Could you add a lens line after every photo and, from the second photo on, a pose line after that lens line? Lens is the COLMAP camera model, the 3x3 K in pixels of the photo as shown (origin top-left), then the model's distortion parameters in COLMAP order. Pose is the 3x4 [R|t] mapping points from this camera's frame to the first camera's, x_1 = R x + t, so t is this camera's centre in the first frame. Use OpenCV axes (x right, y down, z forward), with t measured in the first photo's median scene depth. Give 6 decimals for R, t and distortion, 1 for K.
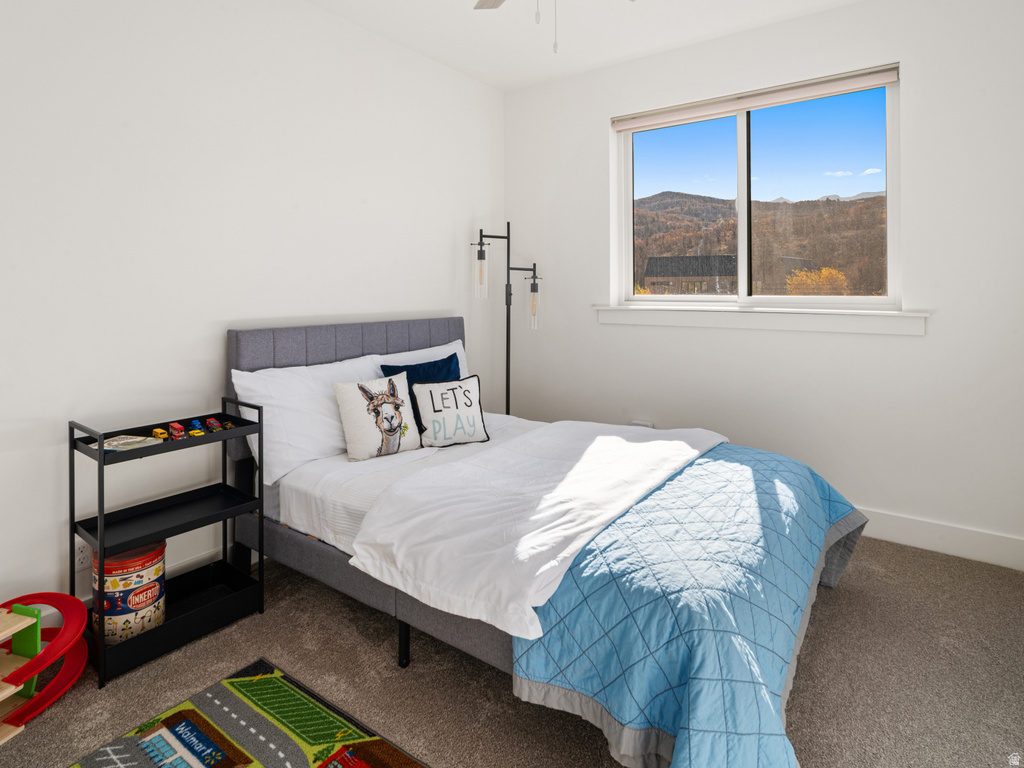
lens RADIAL K [[575.9, 0, 512.0], [0, 575.9, 384.0], [0, 0, 1]] dist [-0.002061, -0.000749]
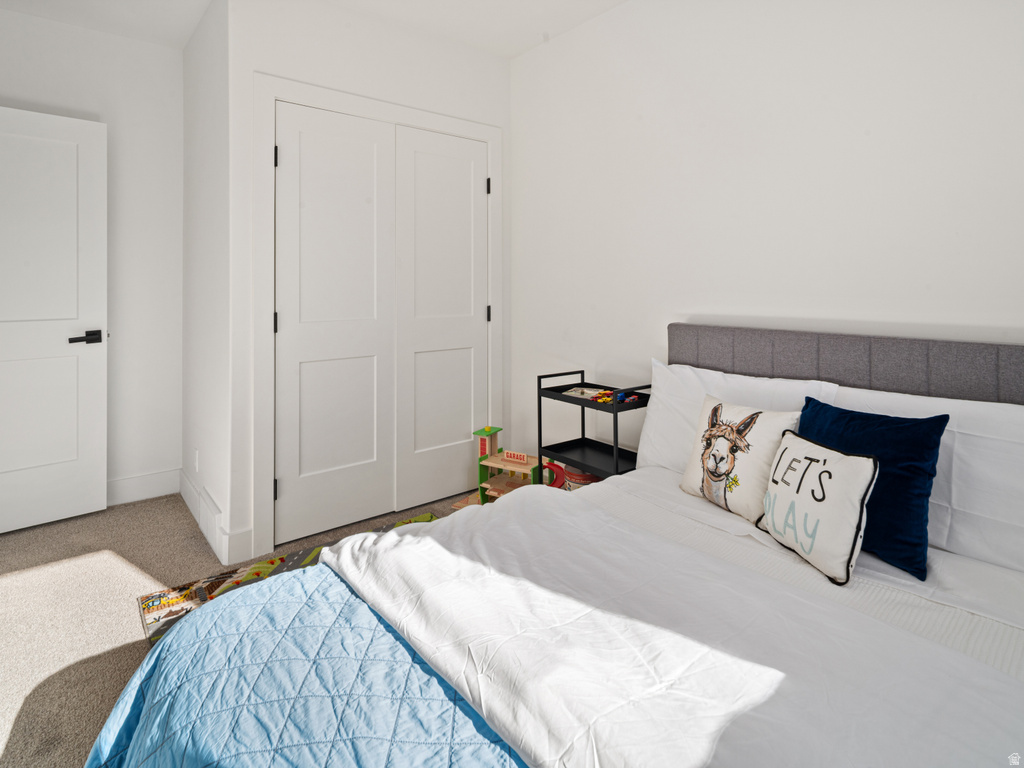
lens RADIAL K [[575.9, 0, 512.0], [0, 575.9, 384.0], [0, 0, 1]] dist [-0.002061, -0.000749]
pose [[-0.286922, 0.164912, -0.943652, 0.546936], [-0.155630, 0.963959, 0.215781, -0.150904], [0.945228, 0.208773, -0.250915, 0.923353]]
